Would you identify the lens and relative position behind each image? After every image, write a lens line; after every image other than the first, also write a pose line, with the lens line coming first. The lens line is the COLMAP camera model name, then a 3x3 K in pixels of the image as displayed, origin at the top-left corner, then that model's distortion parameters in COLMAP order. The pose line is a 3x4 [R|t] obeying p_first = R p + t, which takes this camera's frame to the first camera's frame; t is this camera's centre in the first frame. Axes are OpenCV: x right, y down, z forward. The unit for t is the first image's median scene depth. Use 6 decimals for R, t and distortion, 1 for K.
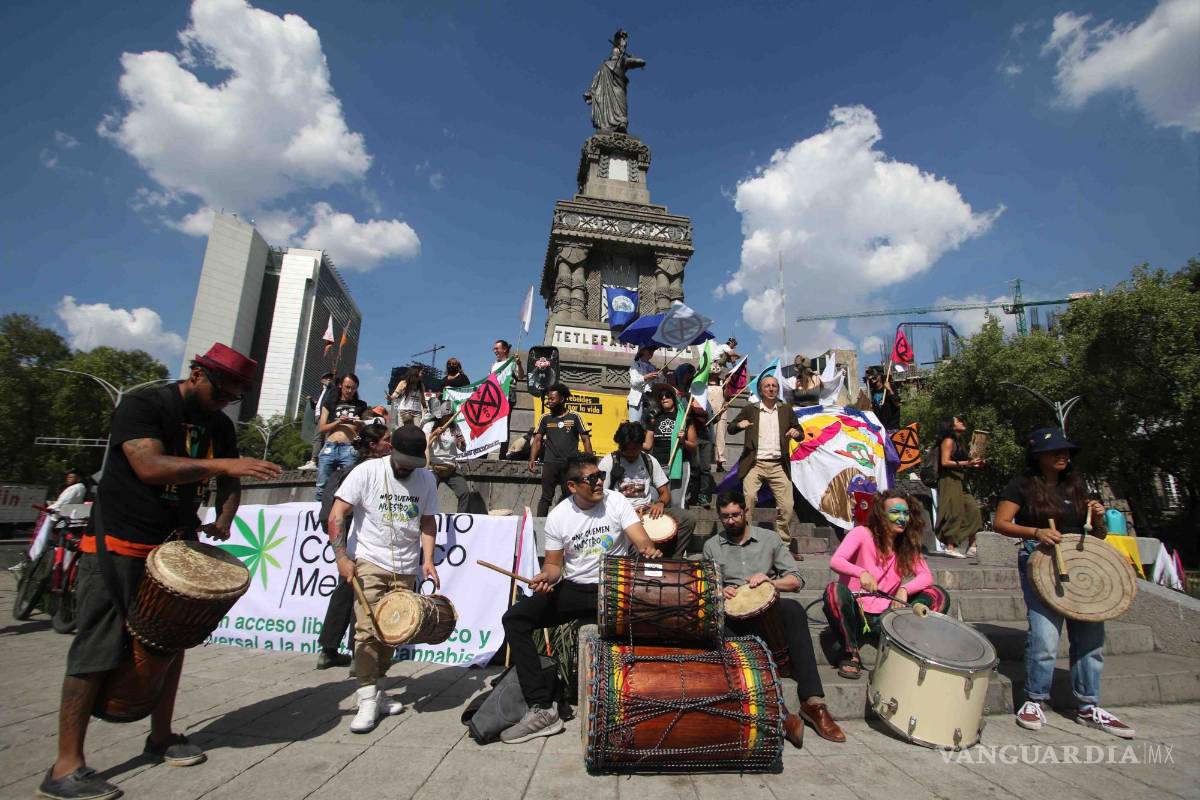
lens RADIAL K [[560.8, 0, 598.4], [0, 560.8, 405.3], [0, 0, 1]] dist [-0.018427, 0.002153]
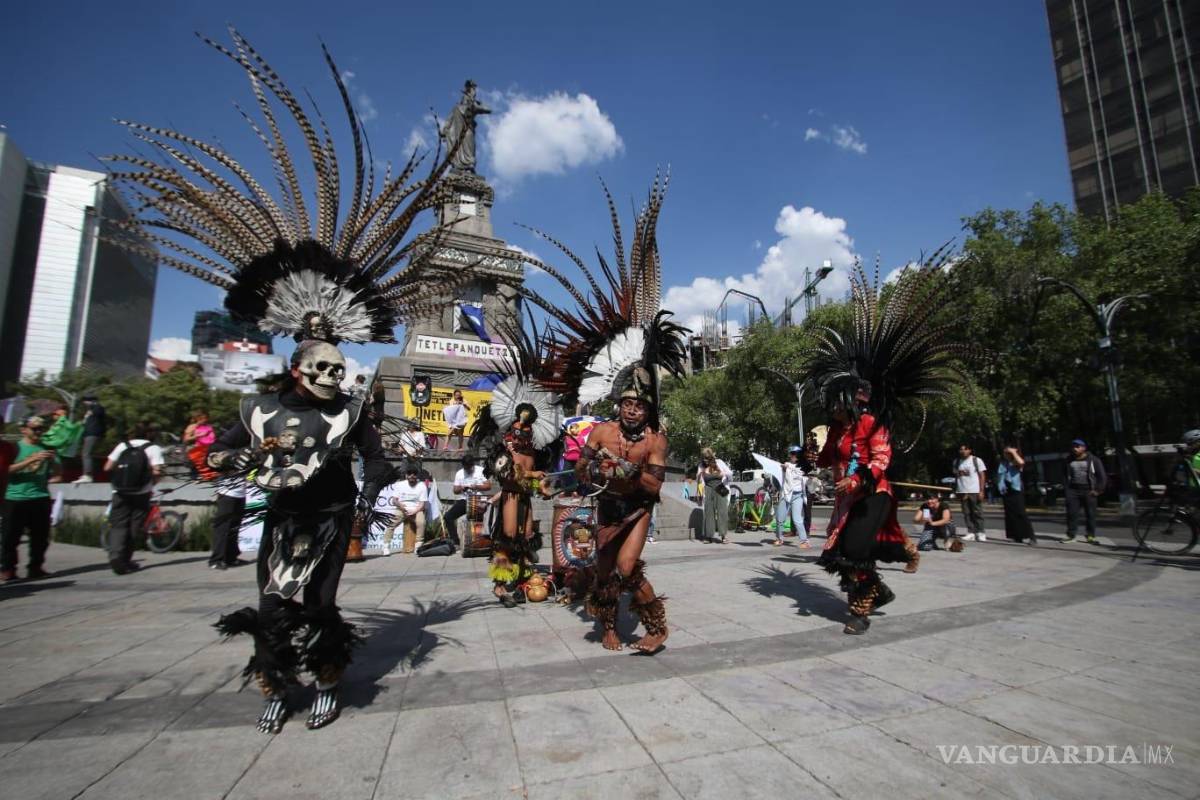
lens RADIAL K [[560.8, 0, 599.3], [0, 560.8, 407.2], [0, 0, 1]] dist [-0.018427, 0.002153]
pose [[0.962147, 0.003433, 0.272510, -0.022755], [-0.025576, 0.996645, 0.077745, -0.080461], [-0.271329, -0.081772, 0.959007, -0.358982]]
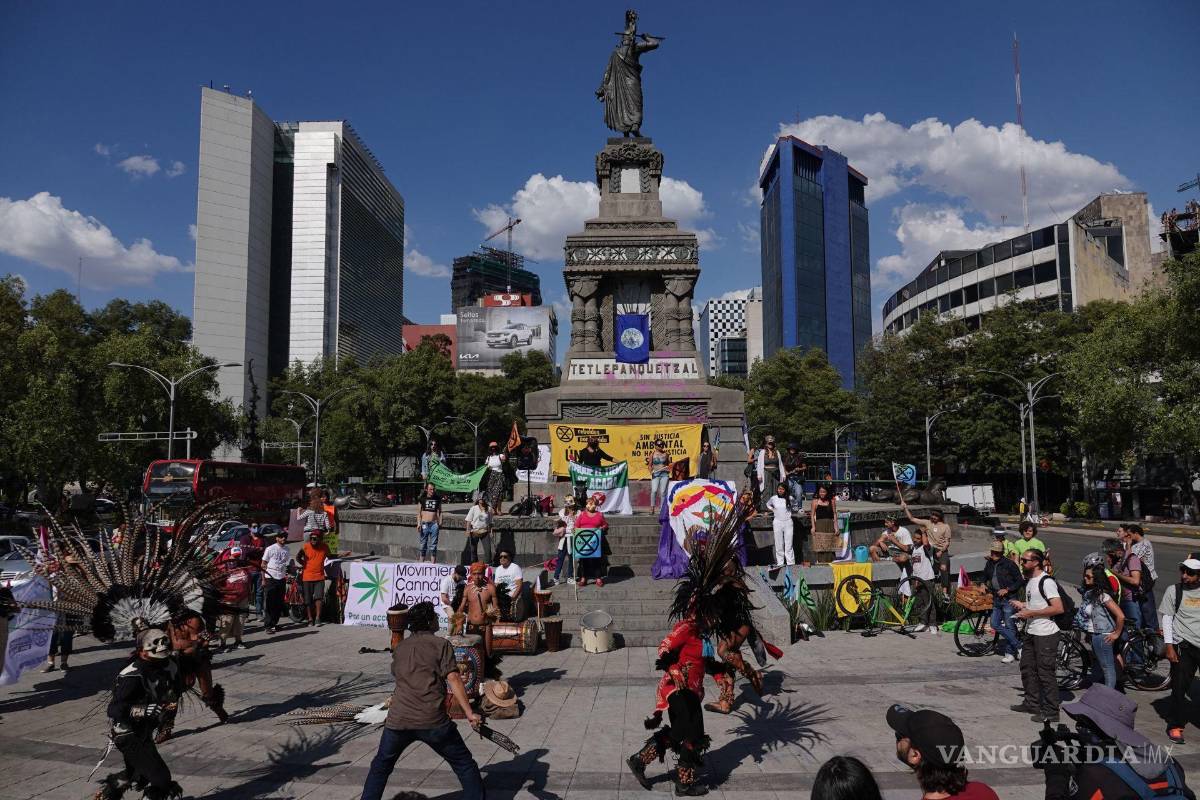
lens RADIAL K [[849.6, 0, 597.4], [0, 849.6, 398.1], [0, 0, 1]] dist [0.007171, -0.001621]
pose [[0.978452, -0.056489, -0.198599, 0.286972], [0.080932, 0.989806, 0.117194, -0.242073], [0.189954, -0.130741, 0.973049, -0.609752]]
